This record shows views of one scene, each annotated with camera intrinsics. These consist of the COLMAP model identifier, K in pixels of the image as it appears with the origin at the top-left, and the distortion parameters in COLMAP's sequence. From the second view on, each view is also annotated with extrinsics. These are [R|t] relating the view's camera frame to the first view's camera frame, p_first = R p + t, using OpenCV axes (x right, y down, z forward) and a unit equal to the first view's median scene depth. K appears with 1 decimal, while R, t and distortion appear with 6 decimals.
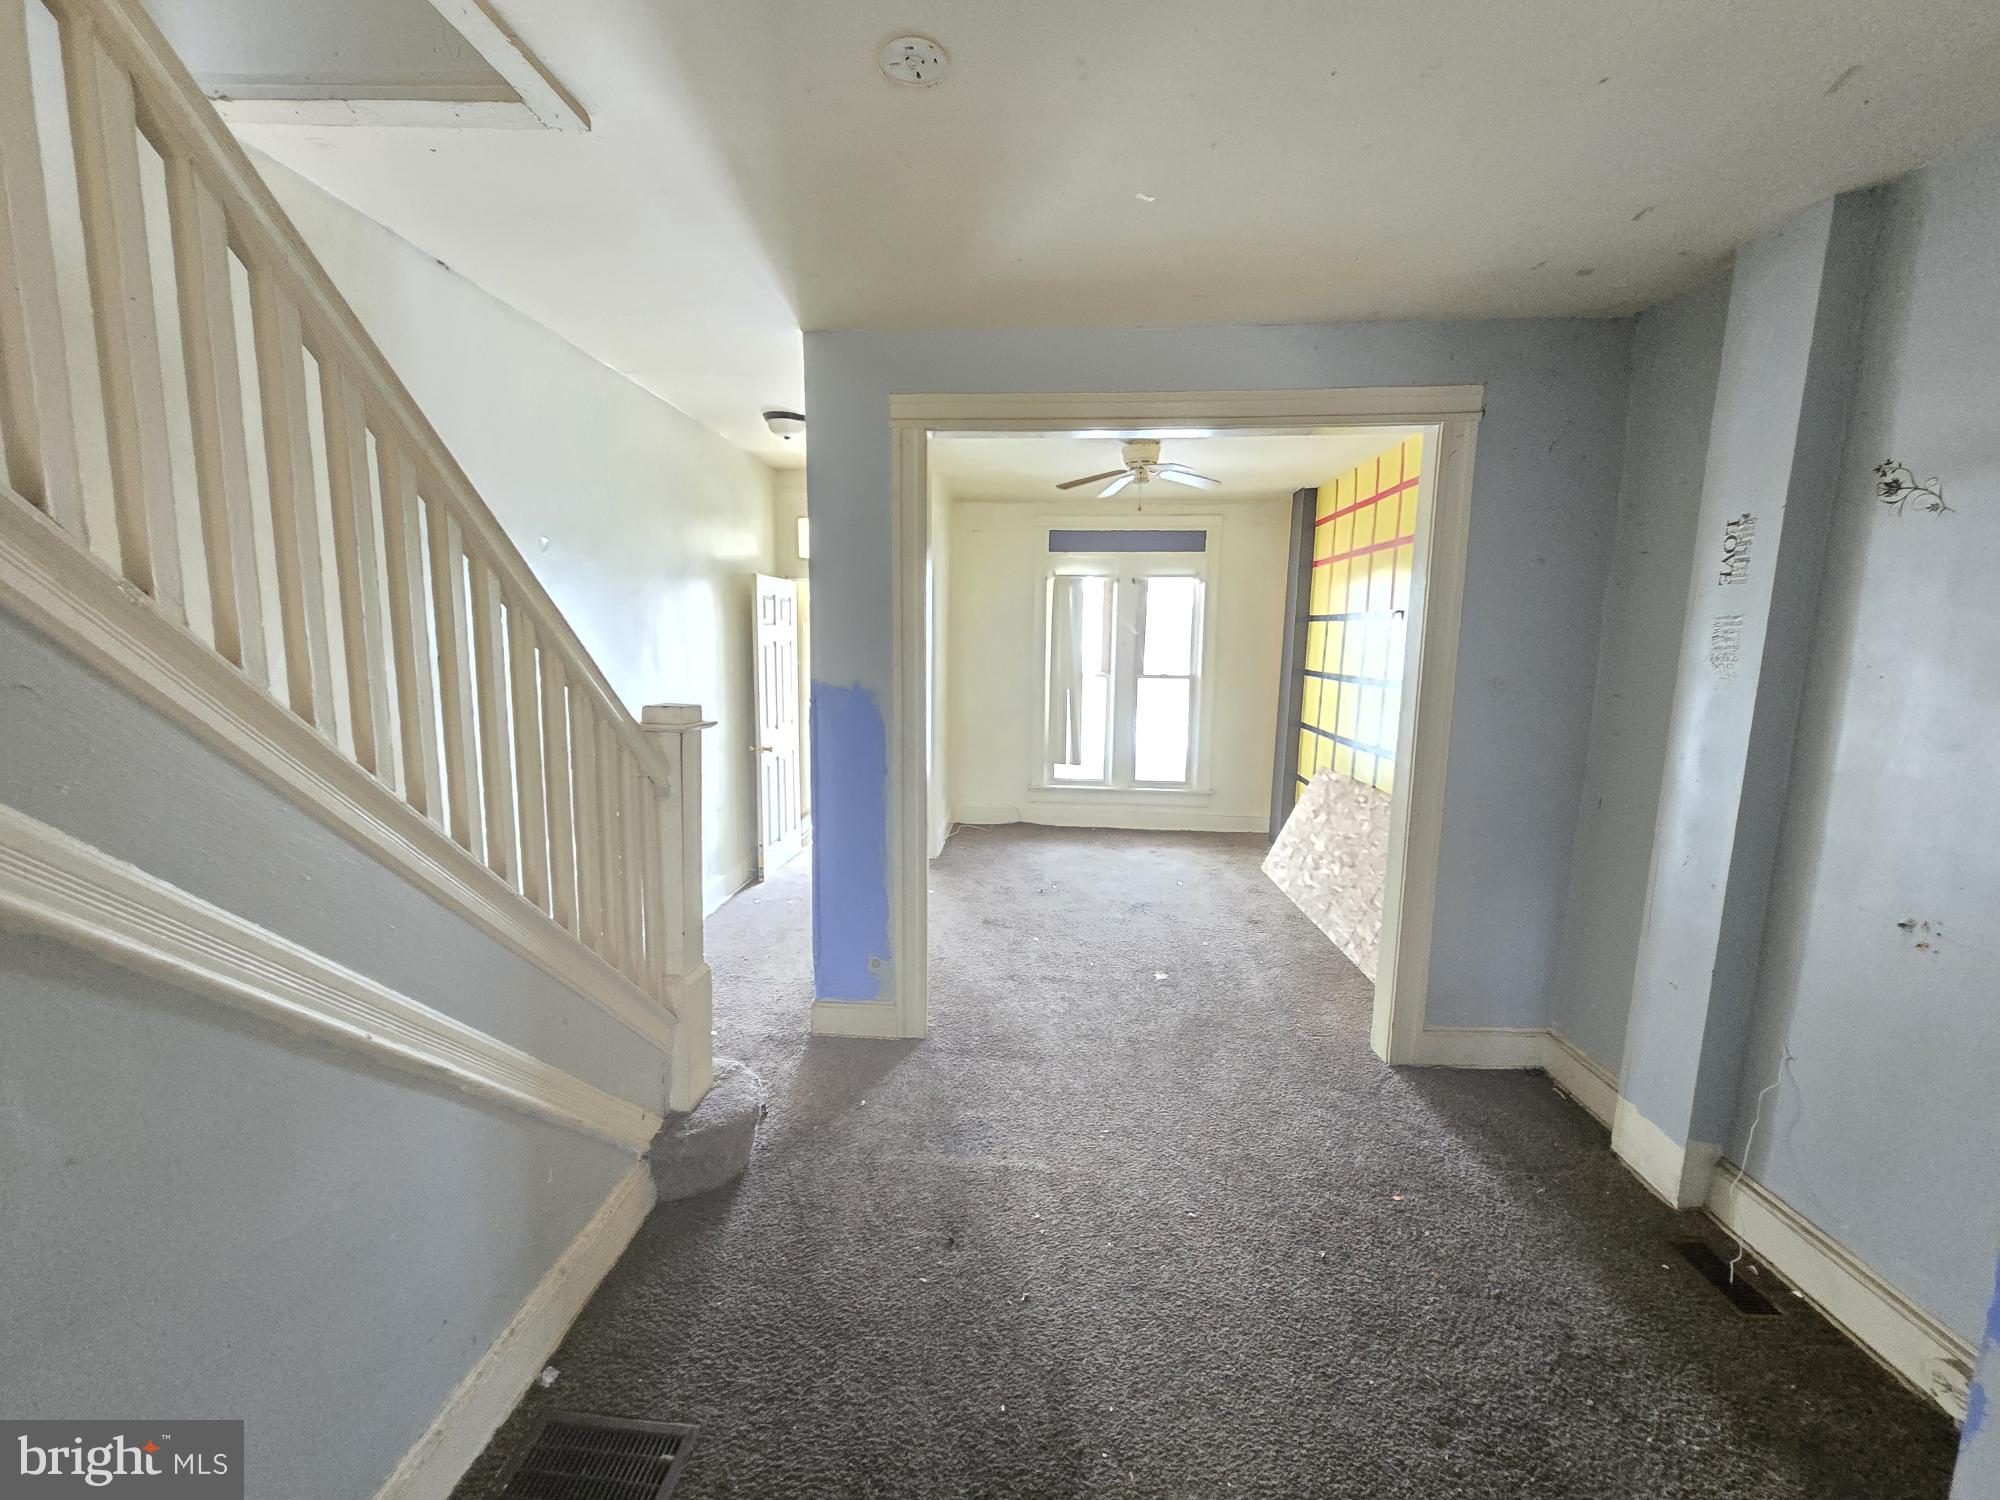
lens RADIAL K [[824.1, 0, 1000.4], [0, 824.1, 746.0], [0, 0, 1]] dist [0.001530, 0.000101]
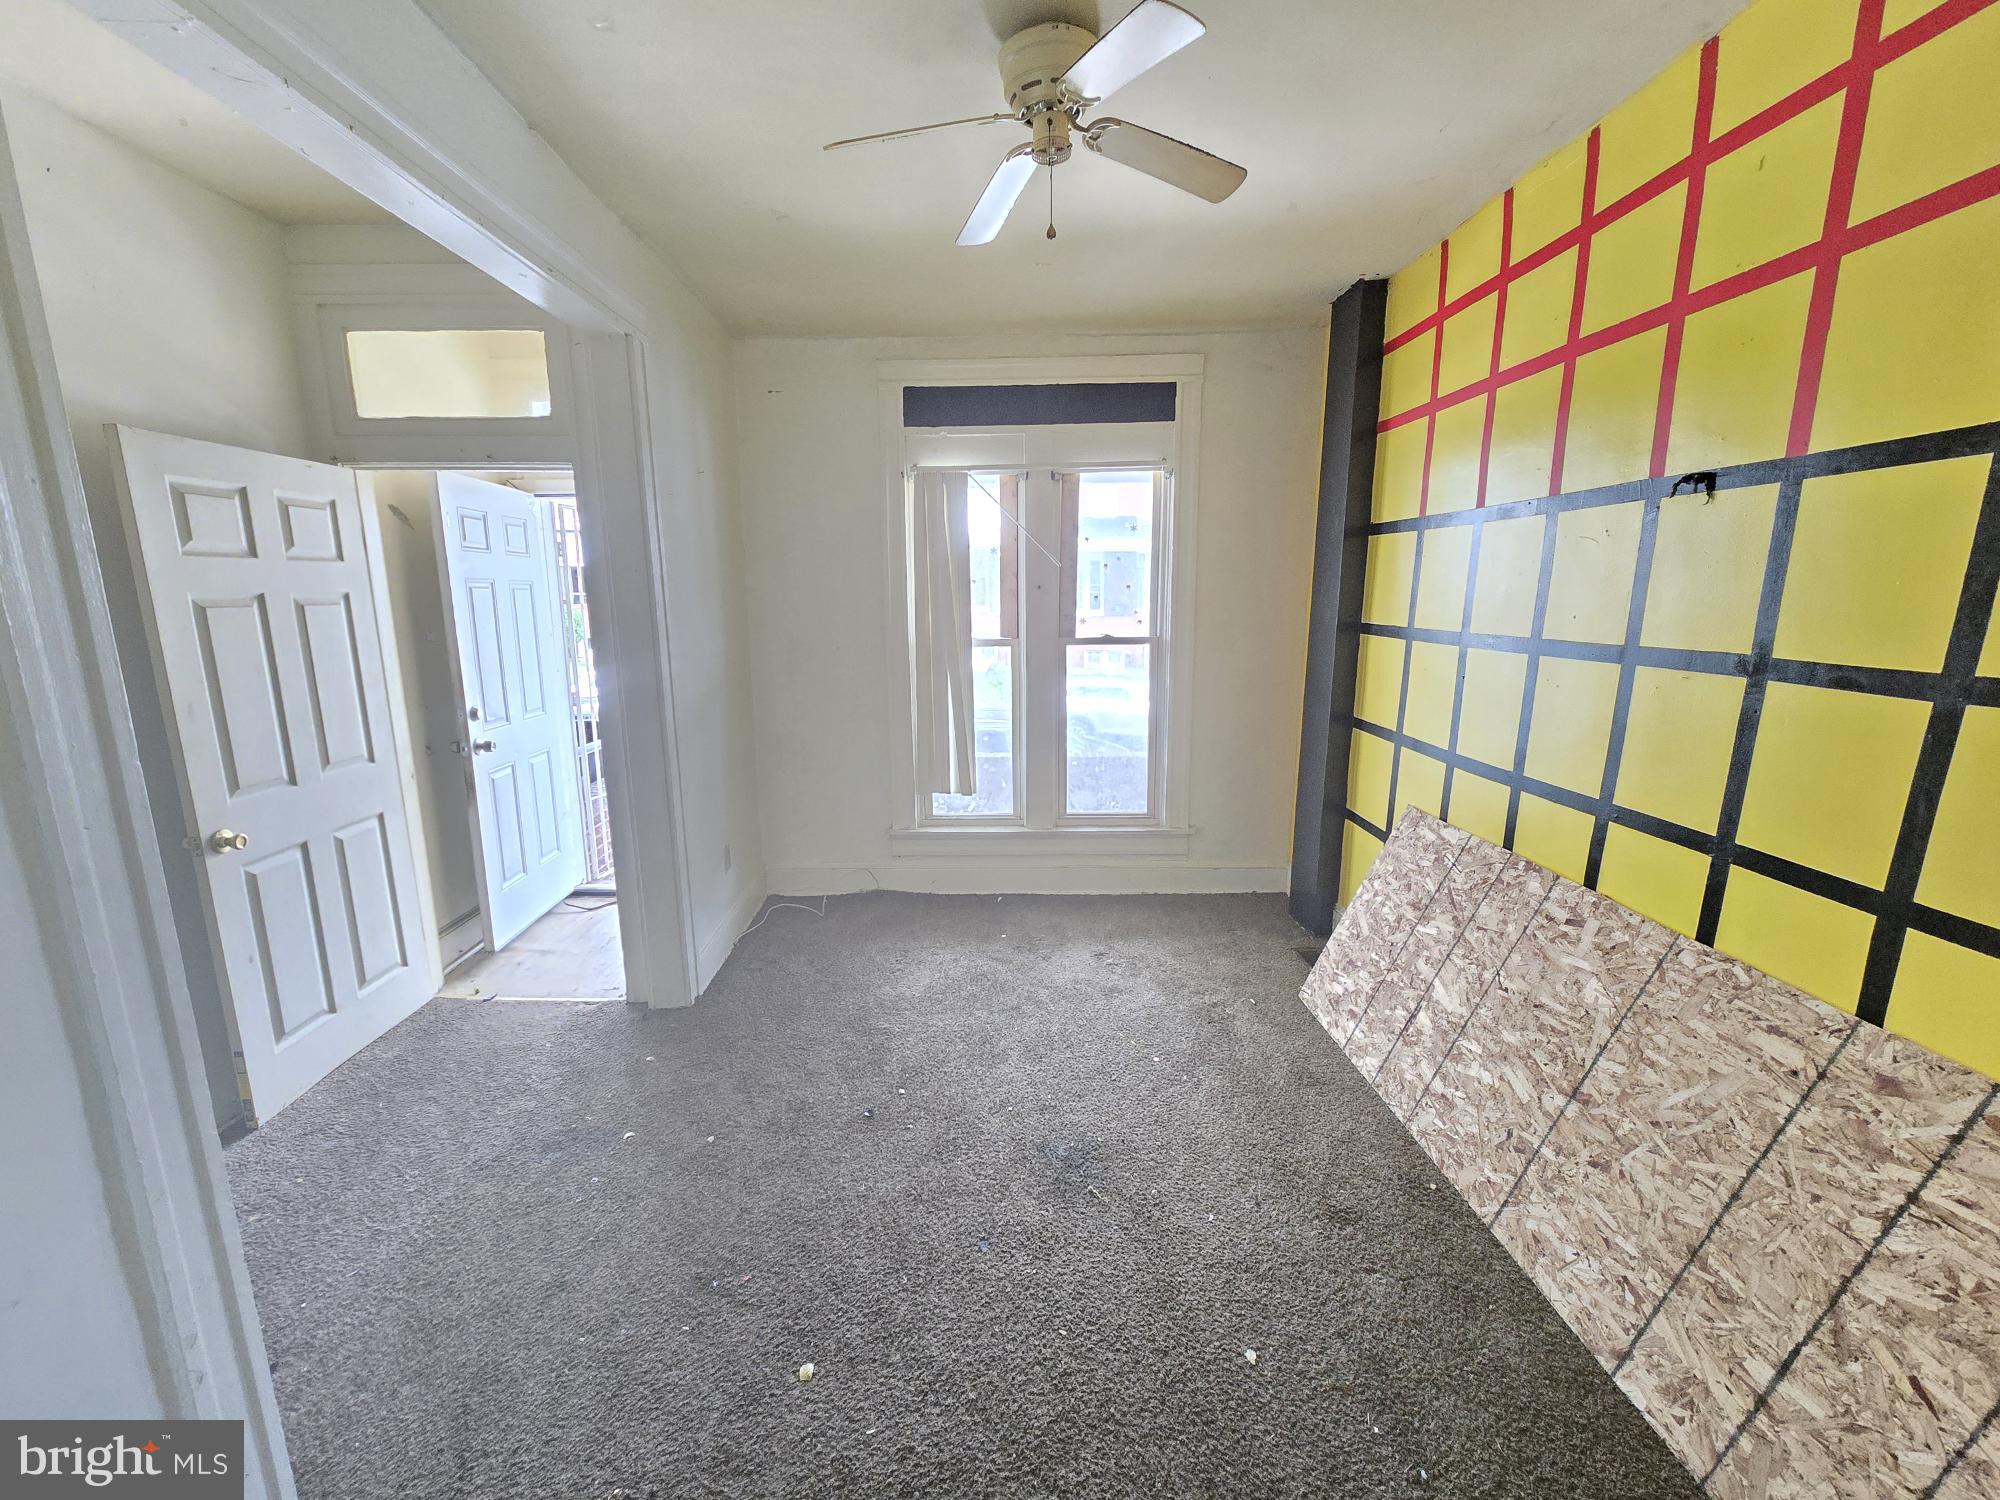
lens RADIAL K [[824.1, 0, 997.1], [0, 824.1, 747.2], [0, 0, 1]] dist [0.001530, 0.000101]
pose [[0.996846, -0.038010, 0.069670, 0.083844], [0.034128, 0.997842, 0.056095, -0.049190], [-0.071652, -0.053541, 0.995992, 0.464753]]
